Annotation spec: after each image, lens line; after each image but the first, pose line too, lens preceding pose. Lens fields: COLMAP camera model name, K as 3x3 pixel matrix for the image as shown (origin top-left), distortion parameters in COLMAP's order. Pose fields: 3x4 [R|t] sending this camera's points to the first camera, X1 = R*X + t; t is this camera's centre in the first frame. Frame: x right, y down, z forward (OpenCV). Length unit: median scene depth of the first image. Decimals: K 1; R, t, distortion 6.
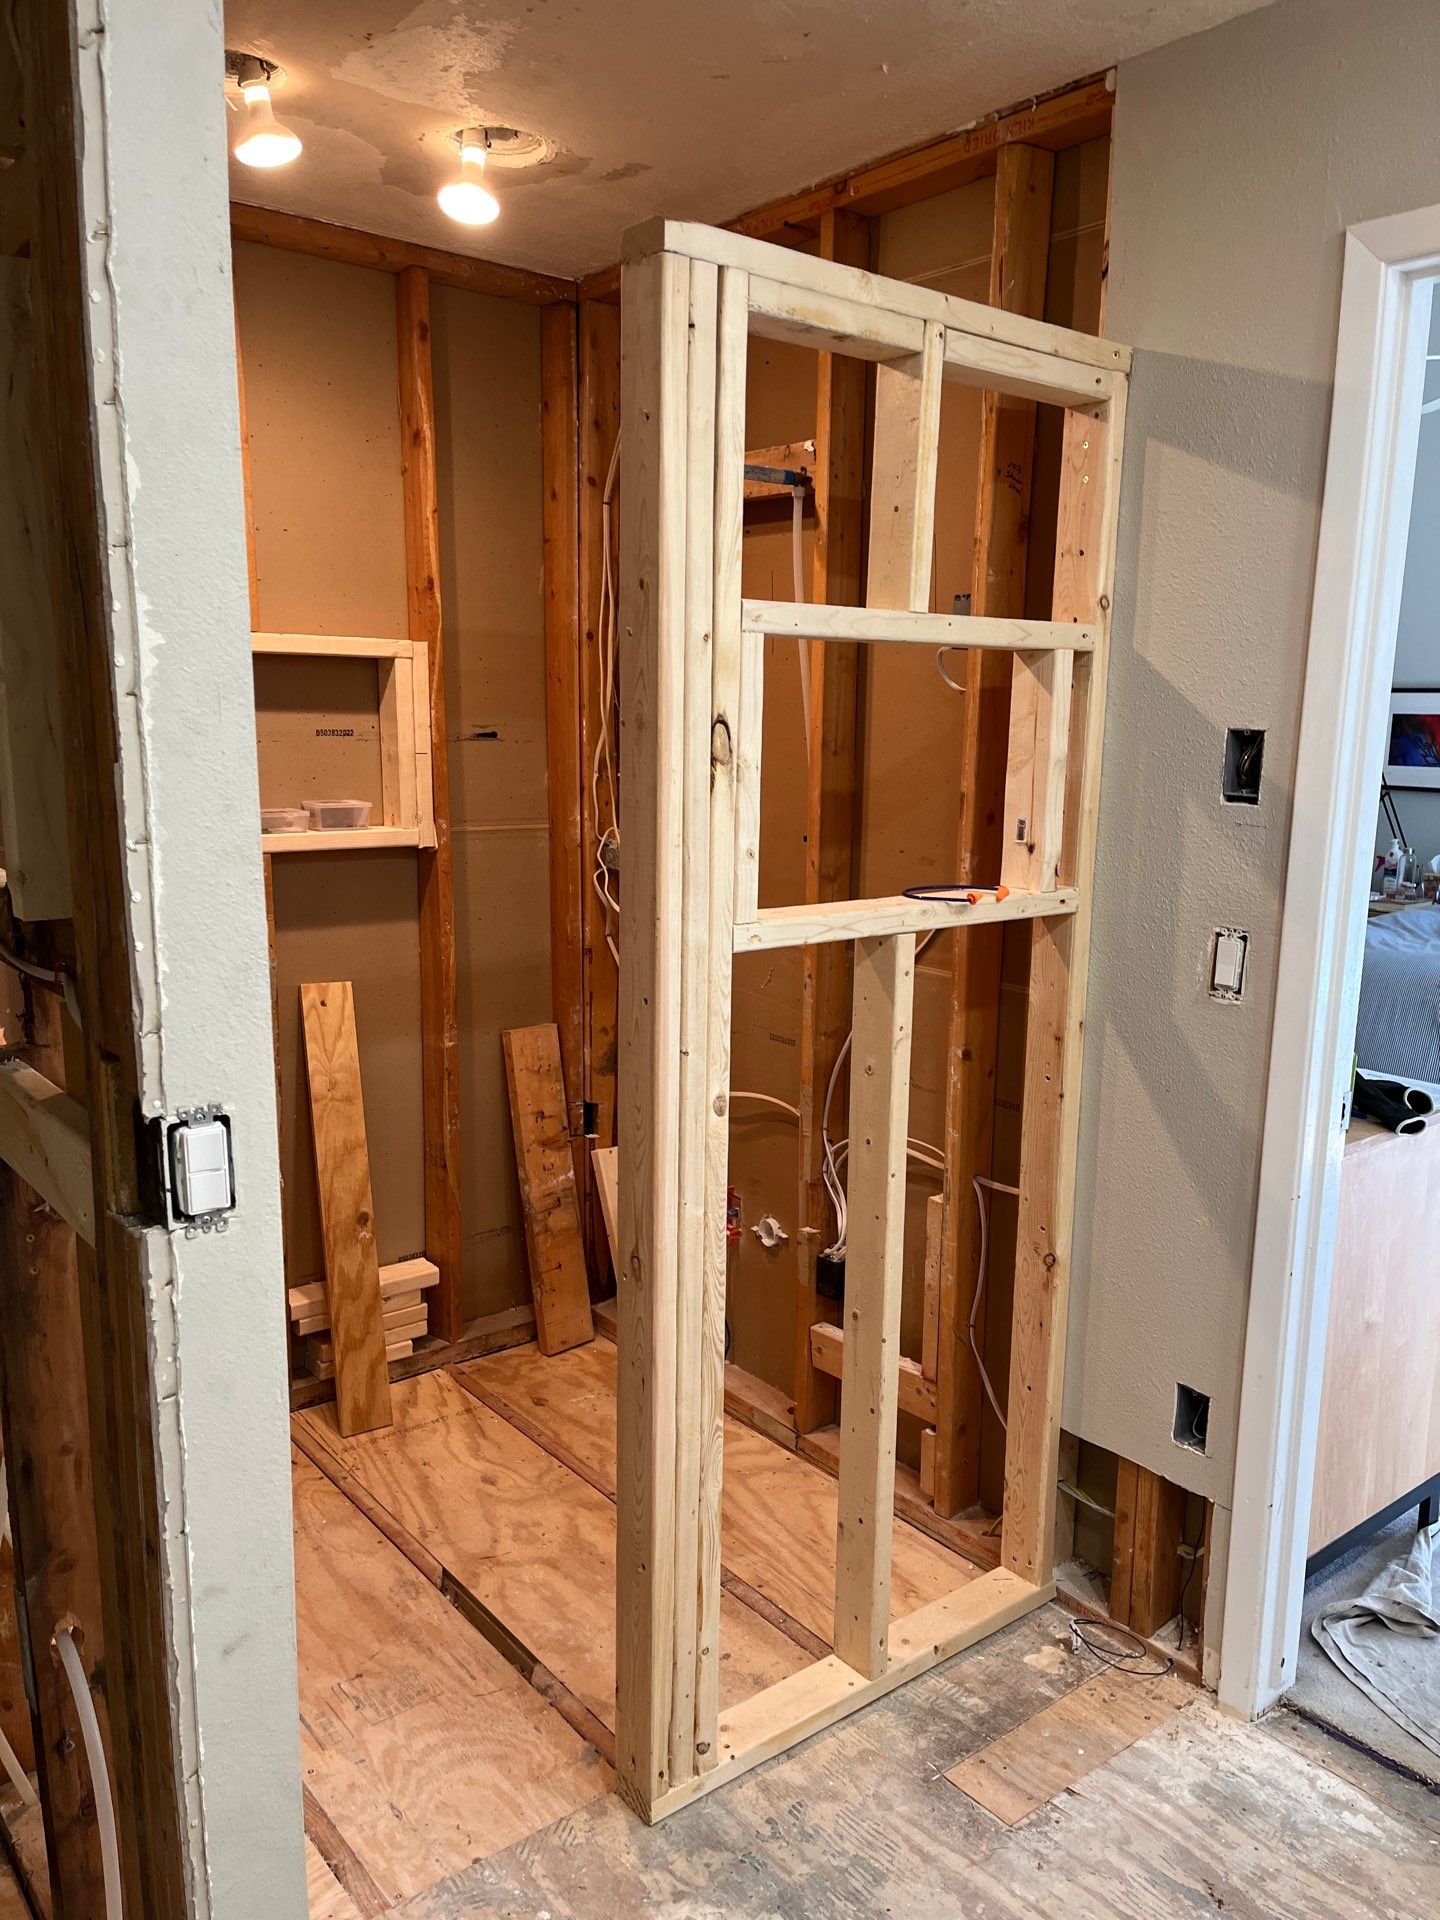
lens RADIAL K [[1447.6, 0, 737.9], [0, 1447.6, 983.1], [0, 0, 1]] dist [0.072562, -0.097685]
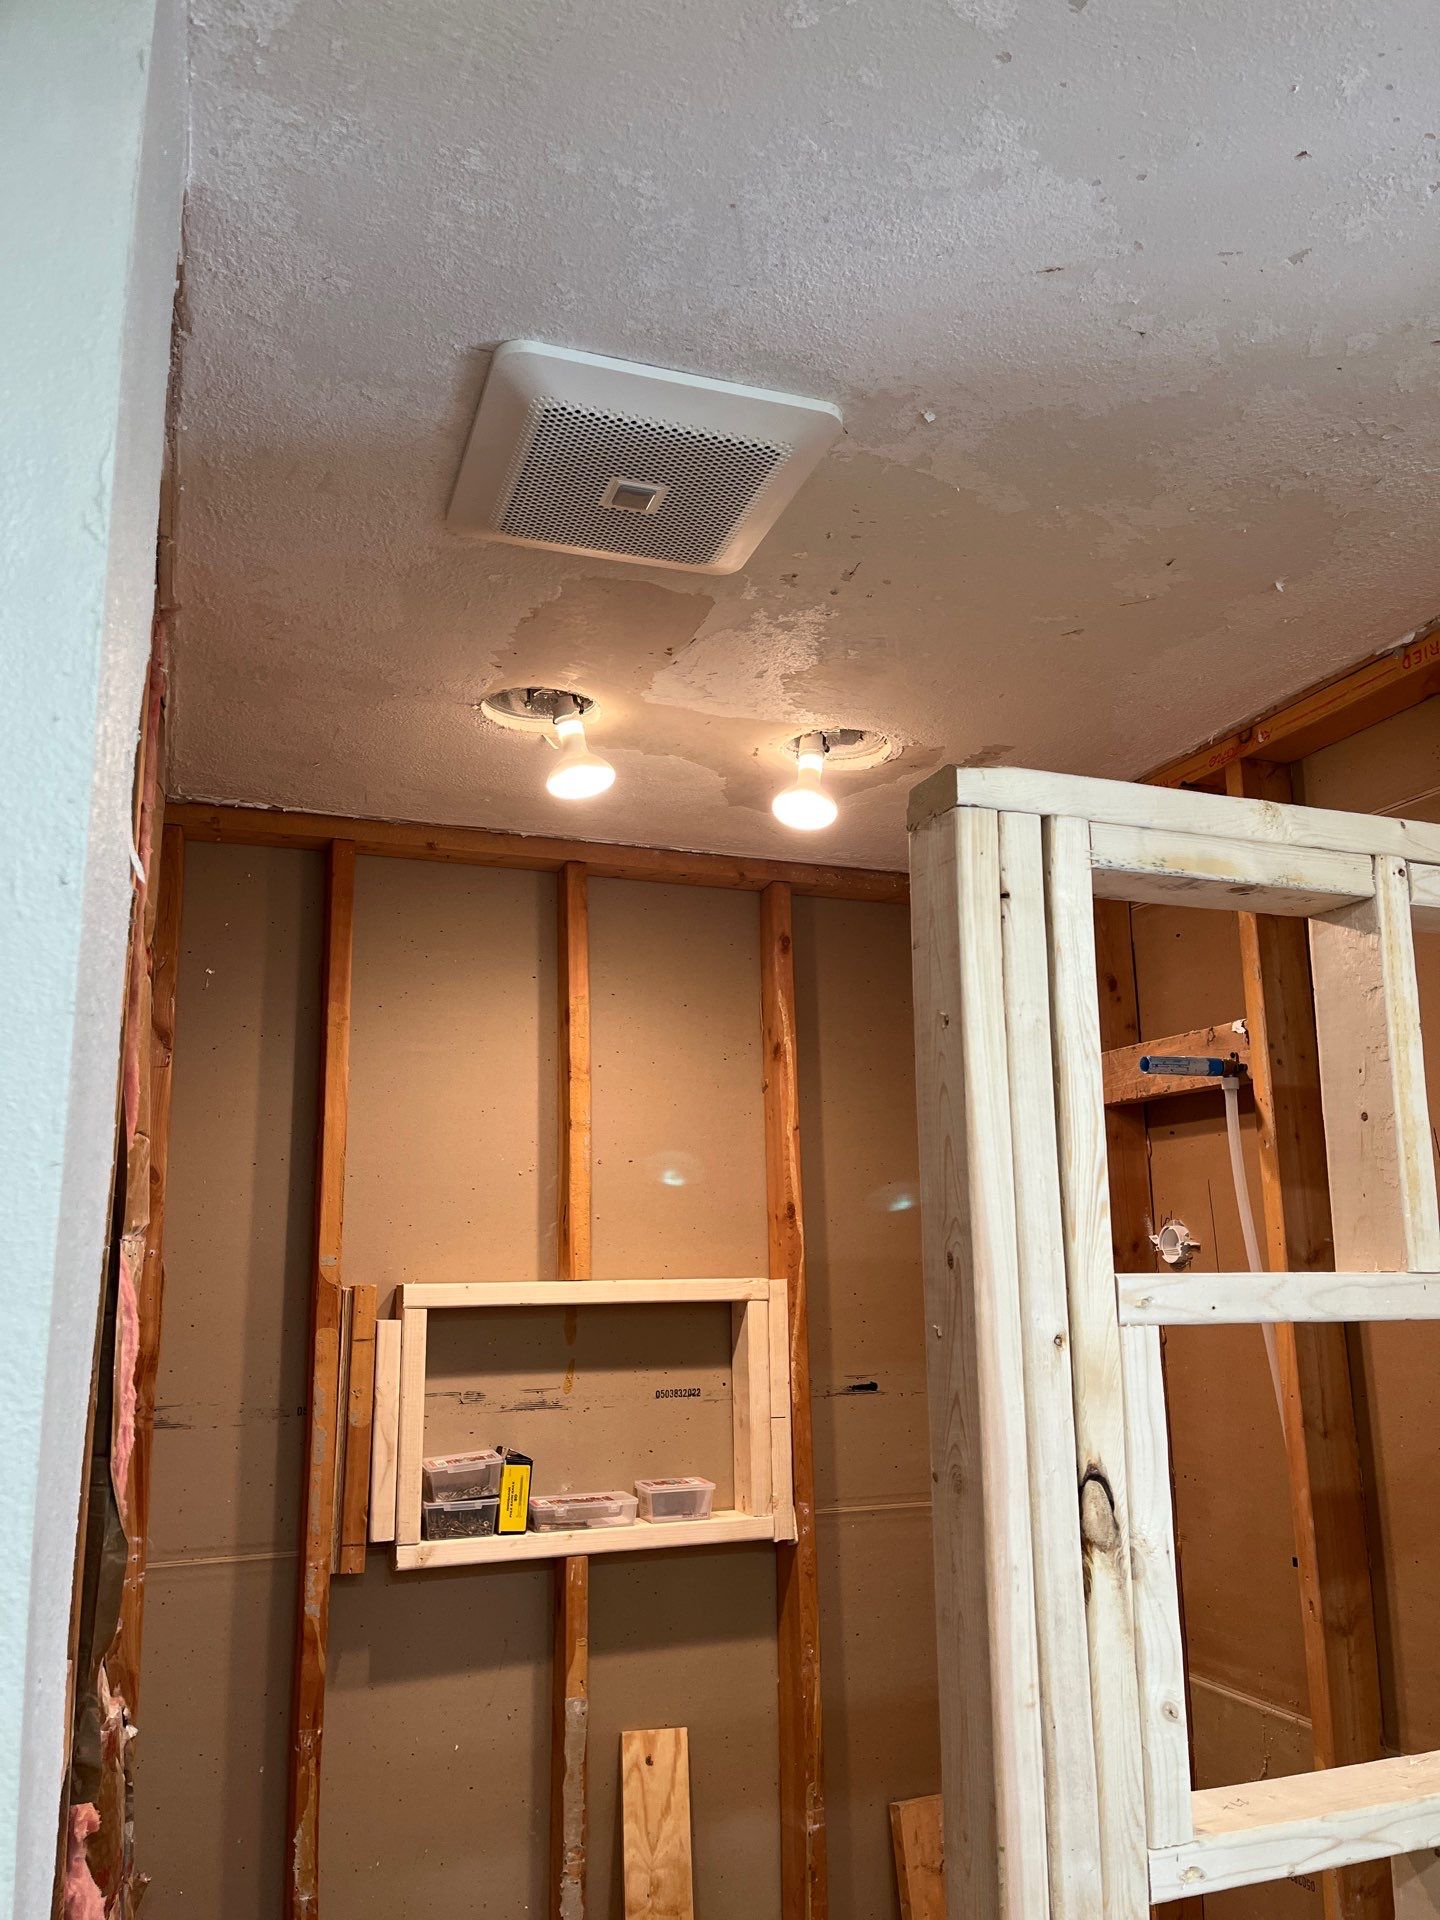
lens RADIAL K [[1447.6, 0, 739.3], [0, 1447.6, 979.2], [0, 0, 1]] dist [0.072562, -0.097685]
pose [[0.949497, -0.090708, -0.300380, 0.036843], [-0.030592, 0.925982, -0.376327, -0.103588], [0.312283, 0.366510, 0.876442, 0.257640]]
